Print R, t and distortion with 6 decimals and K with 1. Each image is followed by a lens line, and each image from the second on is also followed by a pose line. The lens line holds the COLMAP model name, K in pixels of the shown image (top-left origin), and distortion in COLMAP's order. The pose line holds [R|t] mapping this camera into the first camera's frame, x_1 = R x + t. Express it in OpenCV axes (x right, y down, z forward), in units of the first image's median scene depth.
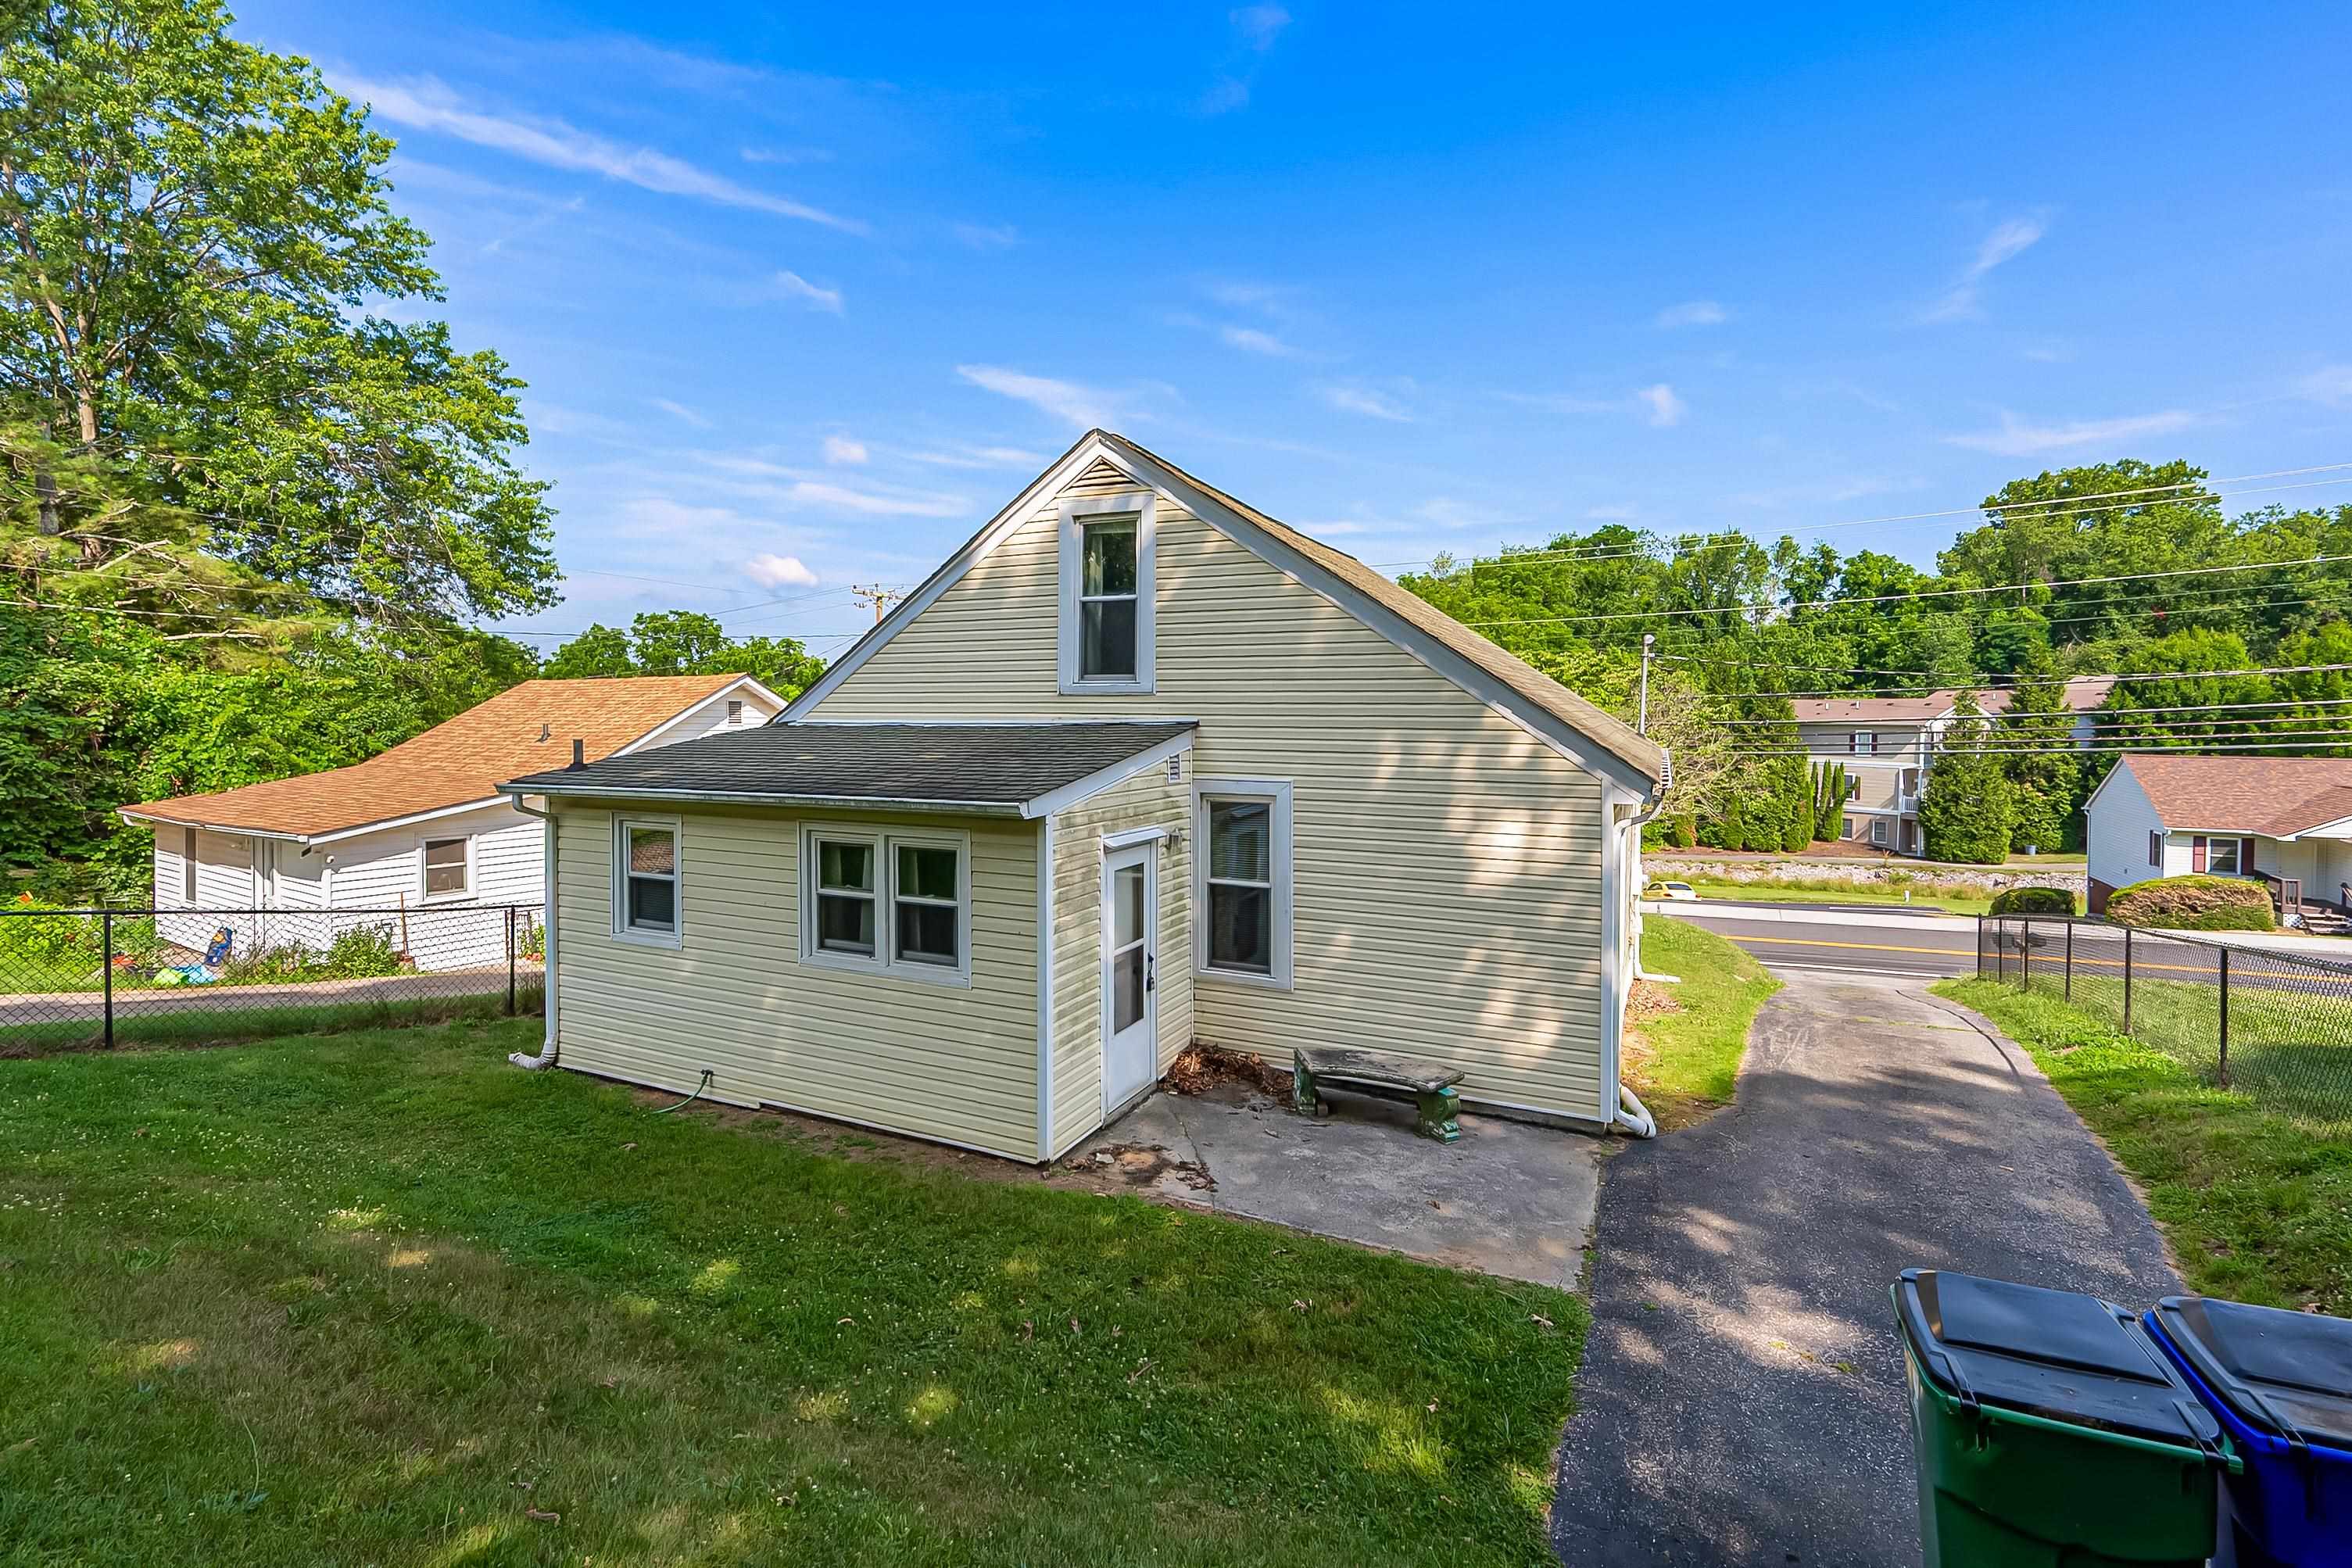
lens RADIAL K [[1034.0, 0, 1169.3], [0, 1034.0, 715.1], [0, 0, 1]] dist [-0.000235, -0.000139]
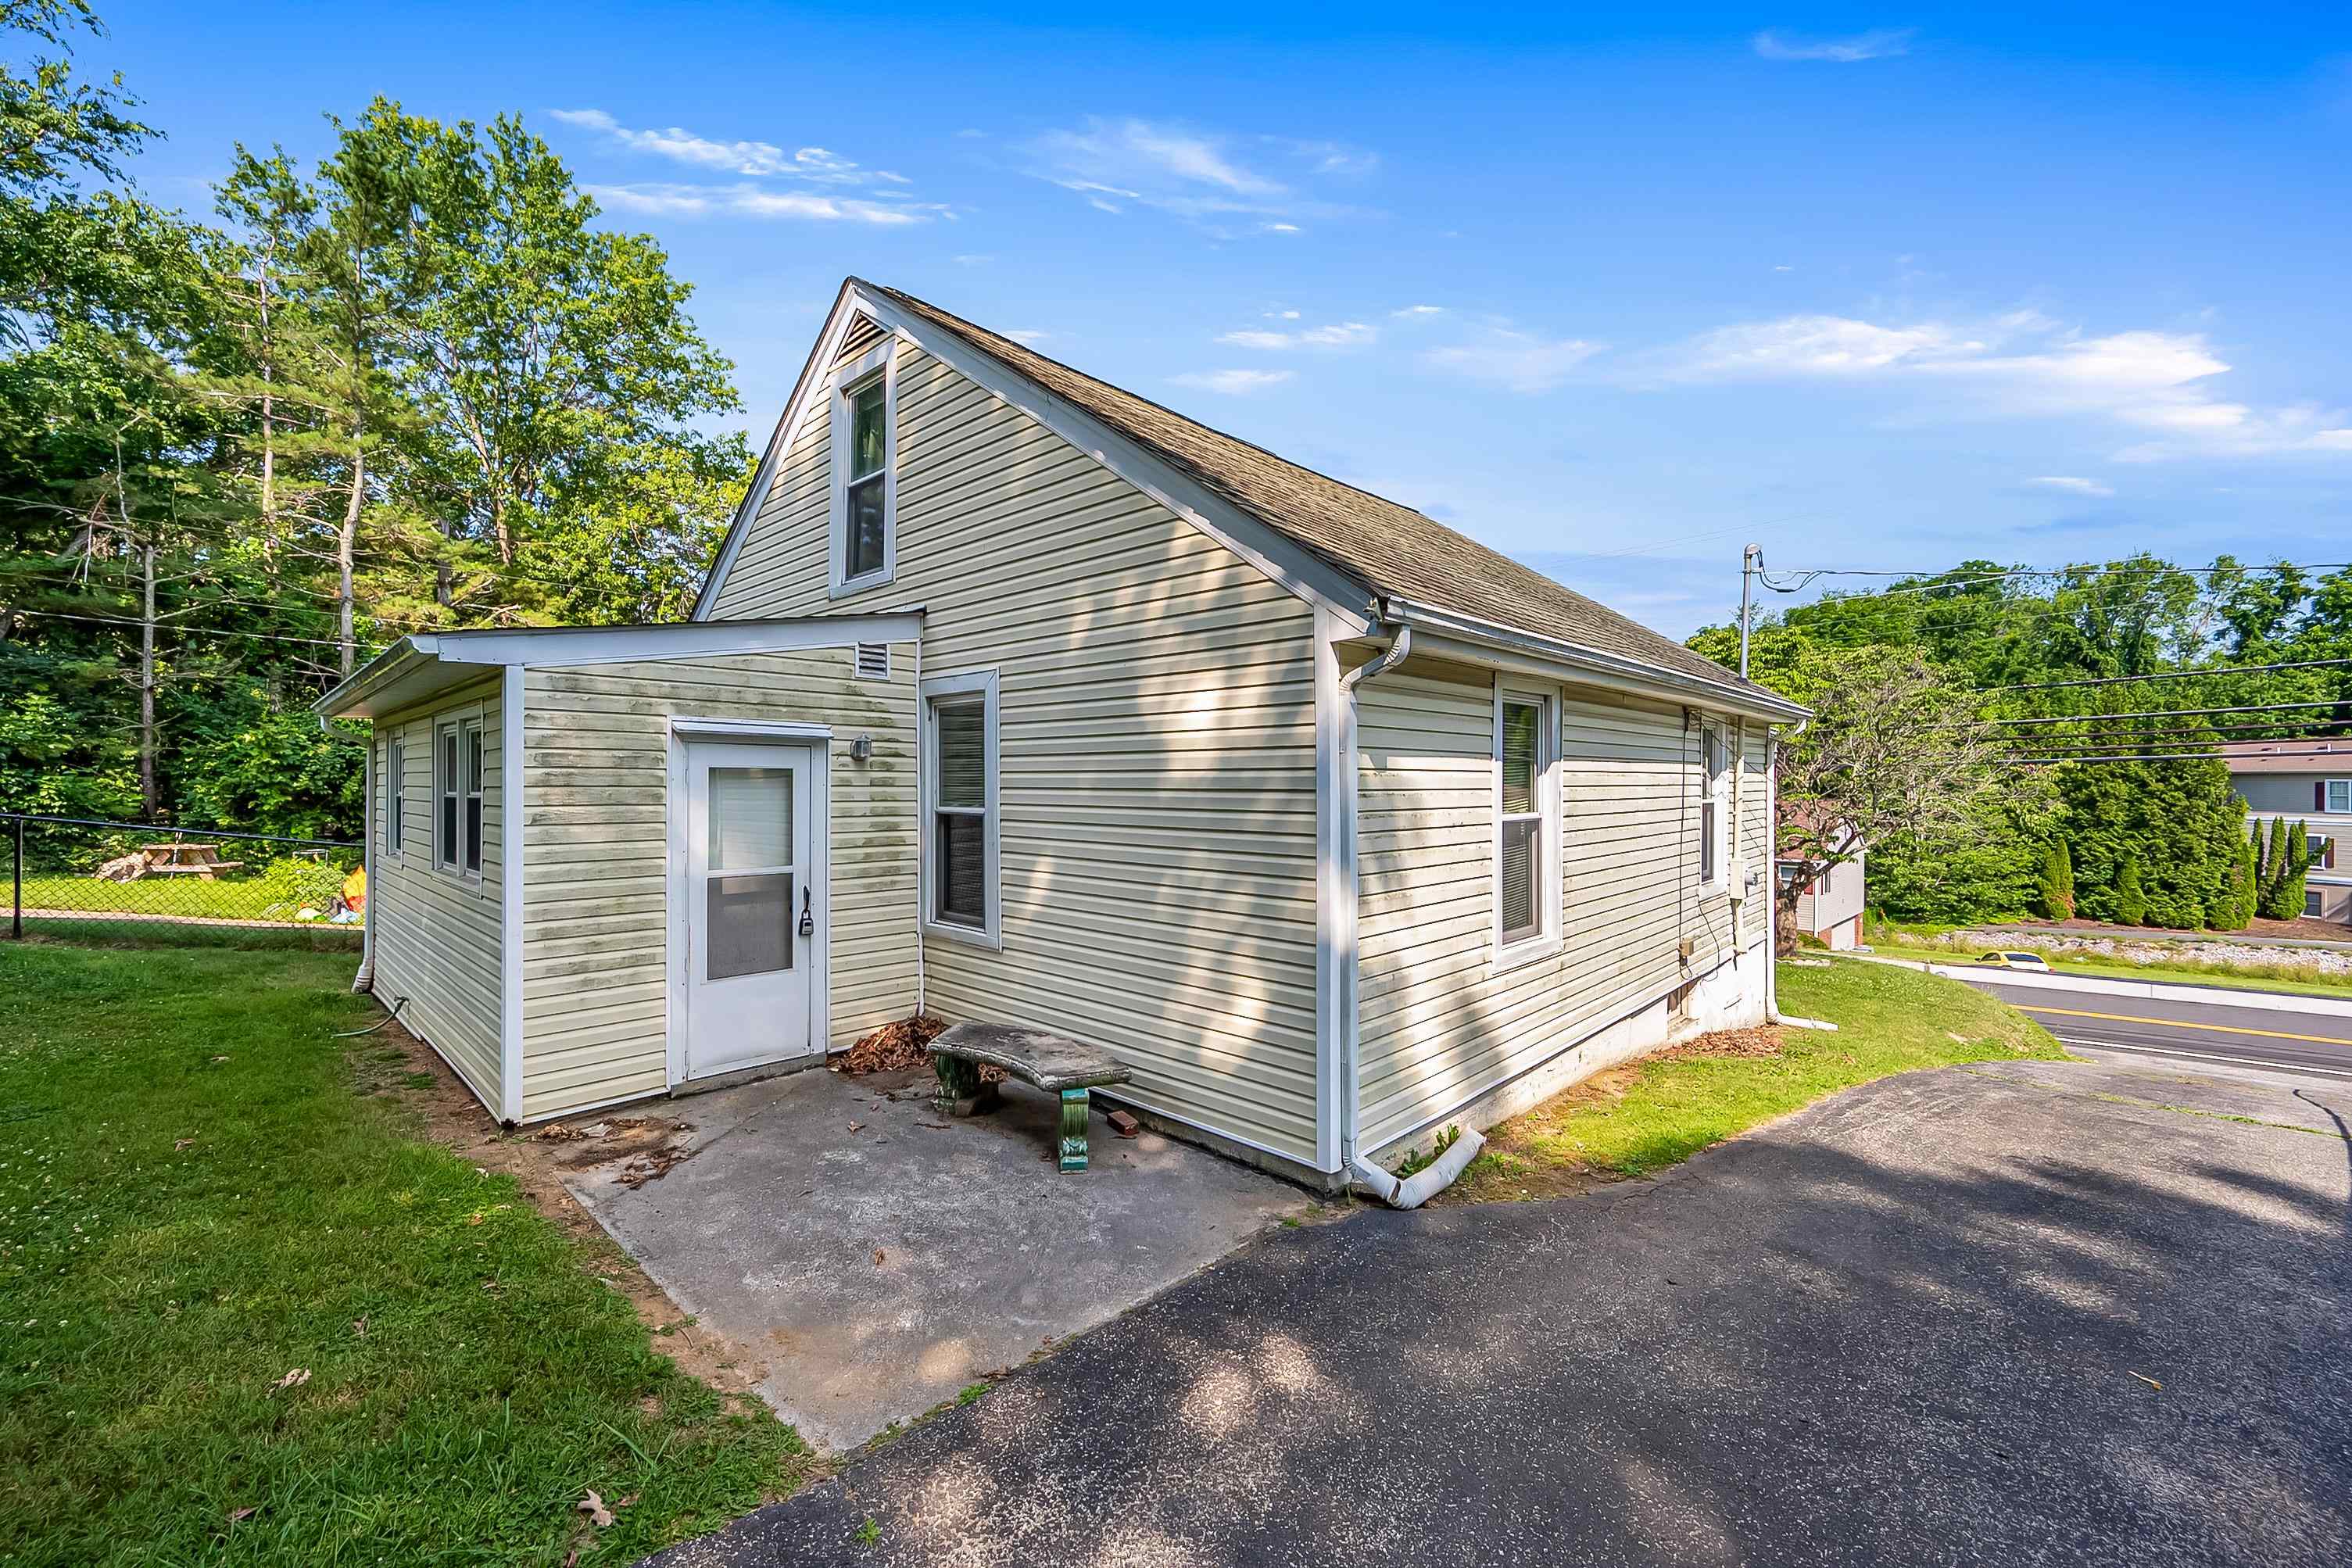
lens RADIAL K [[933.4, 0, 1184.2], [0, 933.4, 772.2], [0, 0, 1]] dist [0.000753, 0.000339]
pose [[0.950608, -0.006870, -0.310317, 0.402828], [0.001800, 0.999860, -0.016622, 0.133144], [0.310388, 0.015243, 0.950488, 0.355376]]
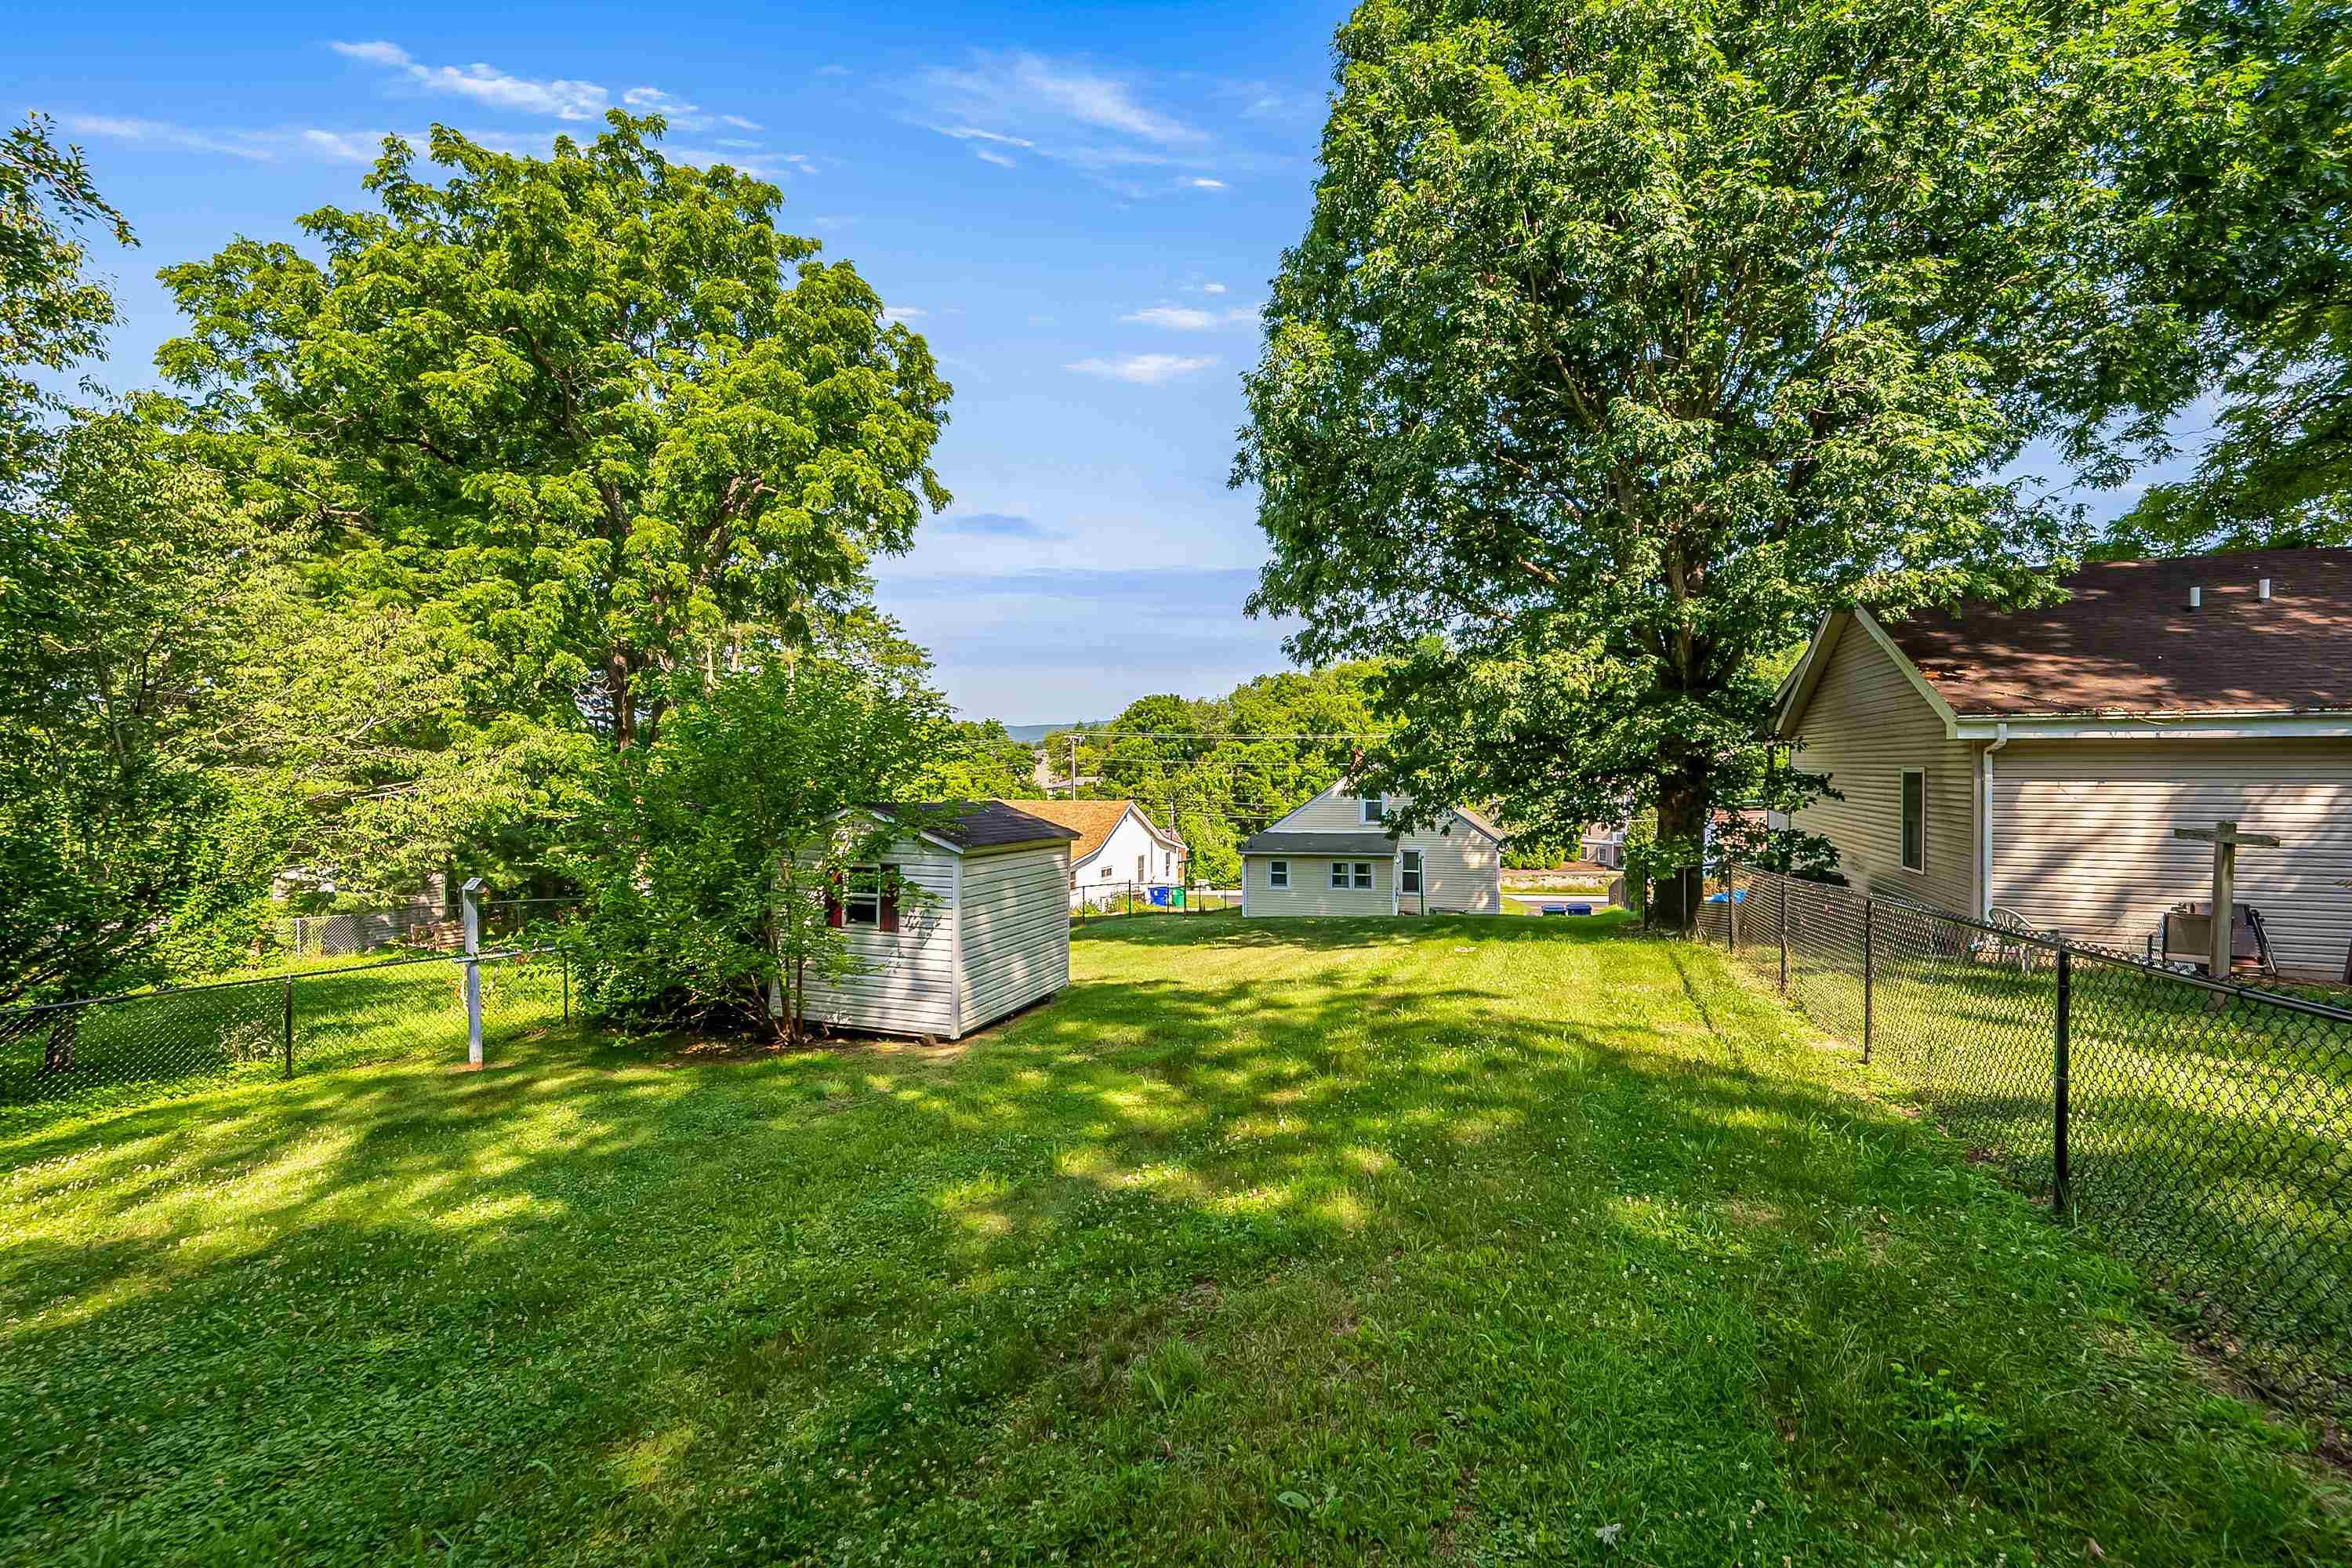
lens RADIAL K [[962.2, 0, 1170.5], [0, 962.2, 723.1], [0, 0, 1]] dist [0.001505, -0.000039]
pose [[0.987304, 0.000876, 0.158839, -1.347255], [0.004768, 0.999371, -0.035147, -0.270625], [-0.158770, 0.035458, 0.986679, -2.405519]]
